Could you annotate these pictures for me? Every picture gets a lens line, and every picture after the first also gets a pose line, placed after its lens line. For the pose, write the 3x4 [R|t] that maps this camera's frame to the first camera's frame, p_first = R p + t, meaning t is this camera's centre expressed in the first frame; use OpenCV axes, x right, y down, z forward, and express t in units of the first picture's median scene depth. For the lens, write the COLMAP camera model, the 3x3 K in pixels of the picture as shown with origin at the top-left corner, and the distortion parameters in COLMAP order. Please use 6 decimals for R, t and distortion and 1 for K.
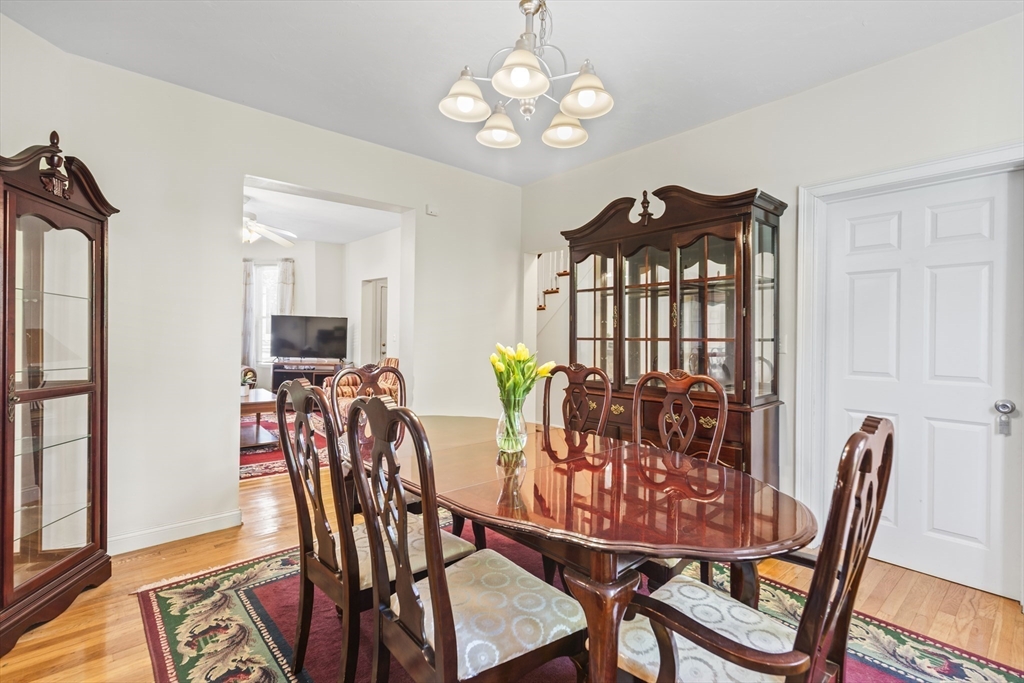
lens RADIAL K [[467.2, 0, 512.0], [0, 467.2, 341.5], [0, 0, 1]] dist [0.002984, 0.000041]
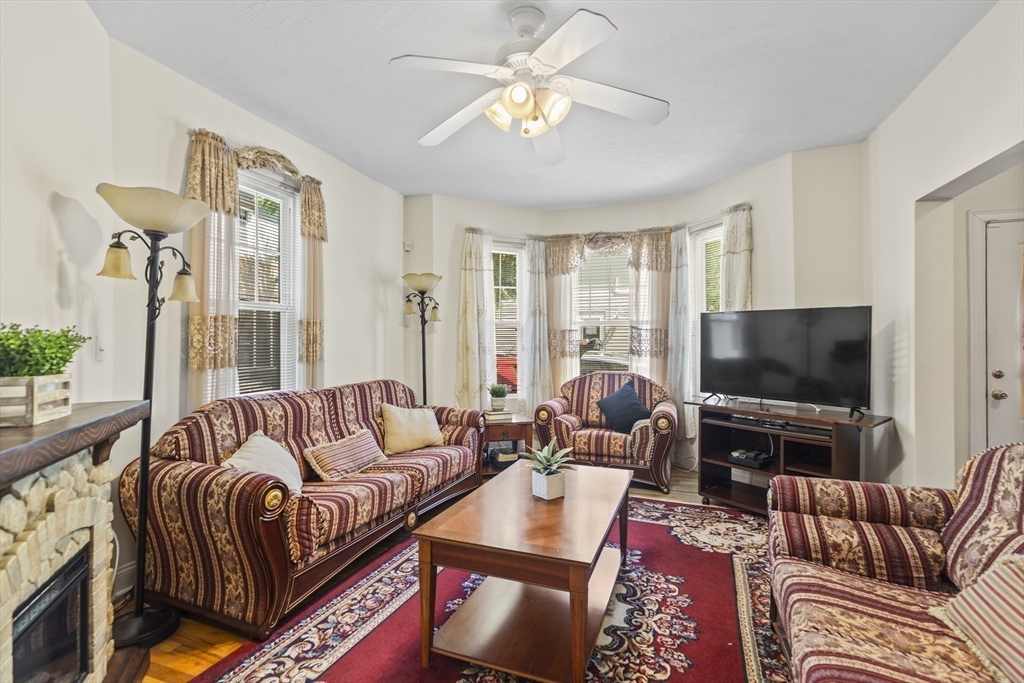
lens RADIAL K [[465.1, 0, 510.6], [0, 465.1, 351.1], [0, 0, 1]] dist [0.002511, 0.000180]
pose [[0.492257, -0.012689, -0.870357, -0.161881], [0.000757, 0.999900, -0.014149, -0.007163], [0.870450, 0.006306, 0.492217, 0.546663]]
